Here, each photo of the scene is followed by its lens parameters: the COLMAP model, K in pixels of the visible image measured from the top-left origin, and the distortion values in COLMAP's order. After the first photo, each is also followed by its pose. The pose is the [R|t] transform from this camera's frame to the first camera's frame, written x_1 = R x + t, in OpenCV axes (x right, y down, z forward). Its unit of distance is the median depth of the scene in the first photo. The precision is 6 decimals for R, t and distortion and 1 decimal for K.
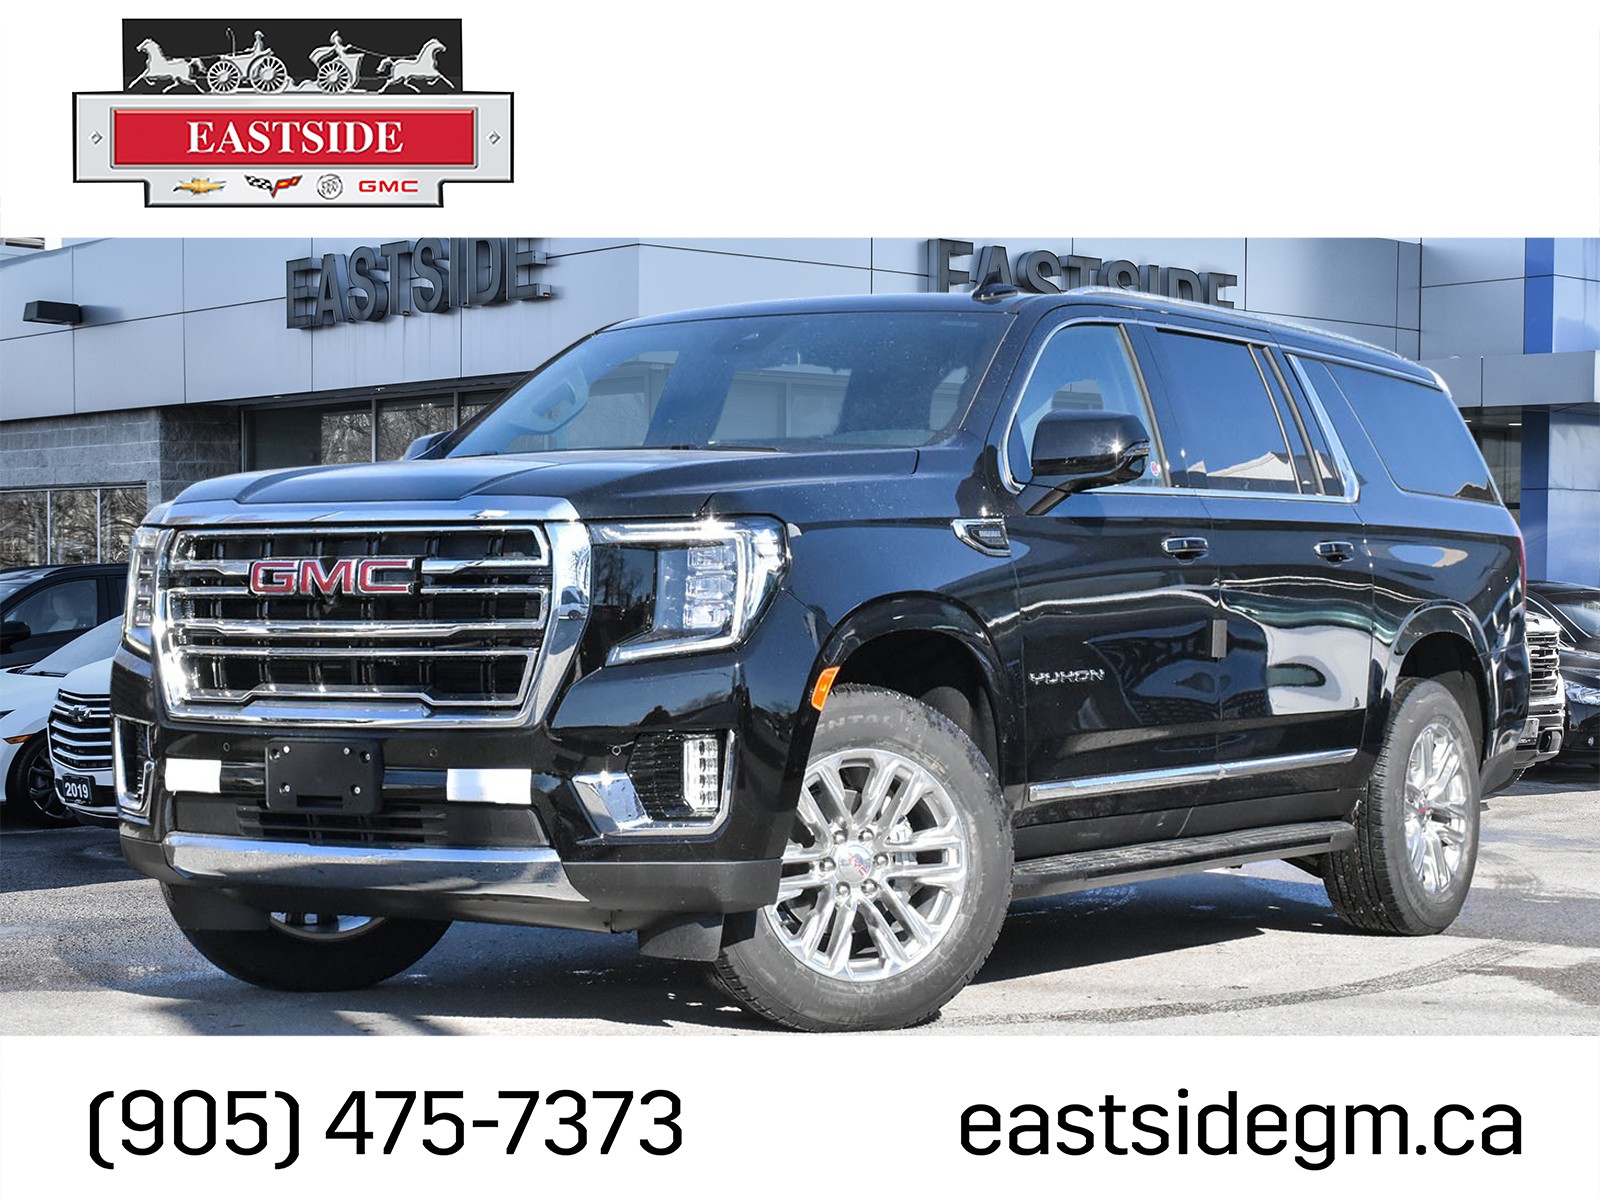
lens RADIAL K [[2923.1, 0, 795.6], [0, 2923.1, 598.7], [0, 0, 1]] dist [-0.054426, 0.000000]
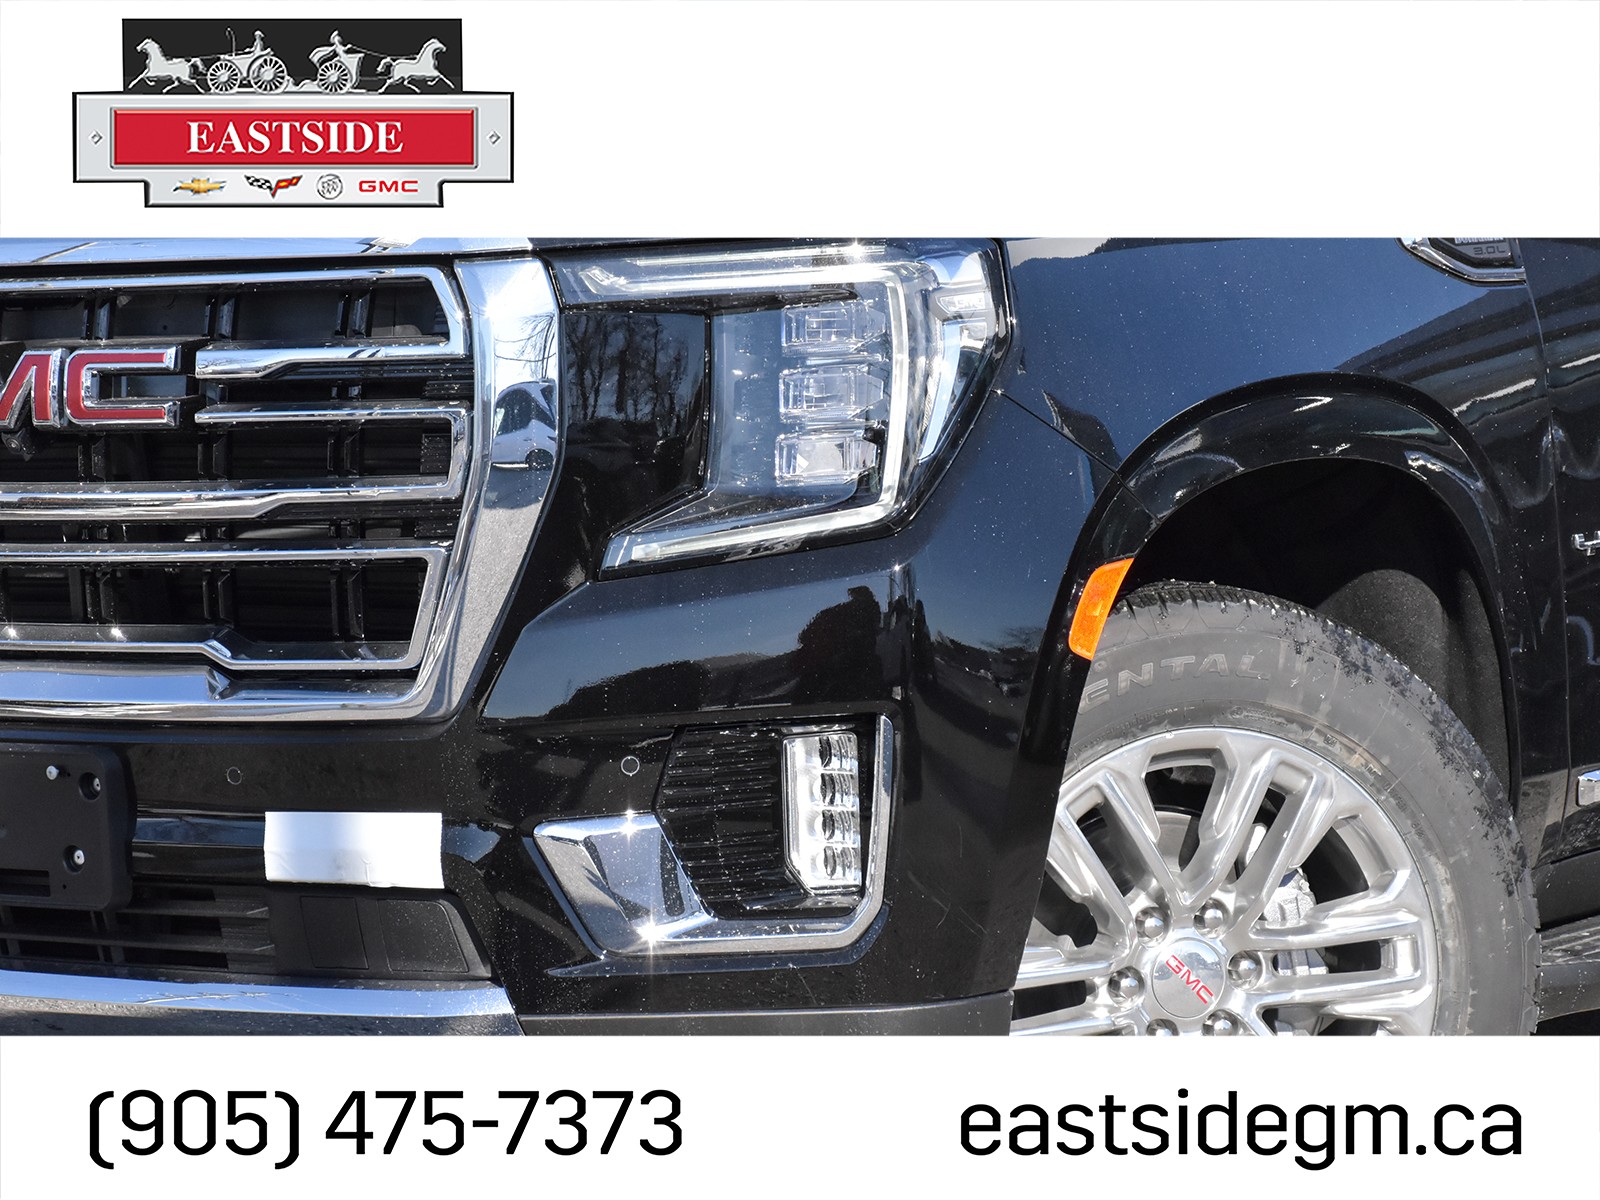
lens RADIAL K [[5005.2, 0, 806.8], [0, 5005.2, 603.4], [0, 0, 1]] dist [0.155016, 0.000000]
pose [[0.996520, -0.025228, -0.079443, 0.026304], [0.029881, 0.997873, 0.057933, -0.015997], [0.077812, -0.060105, 0.995155, 0.232136]]
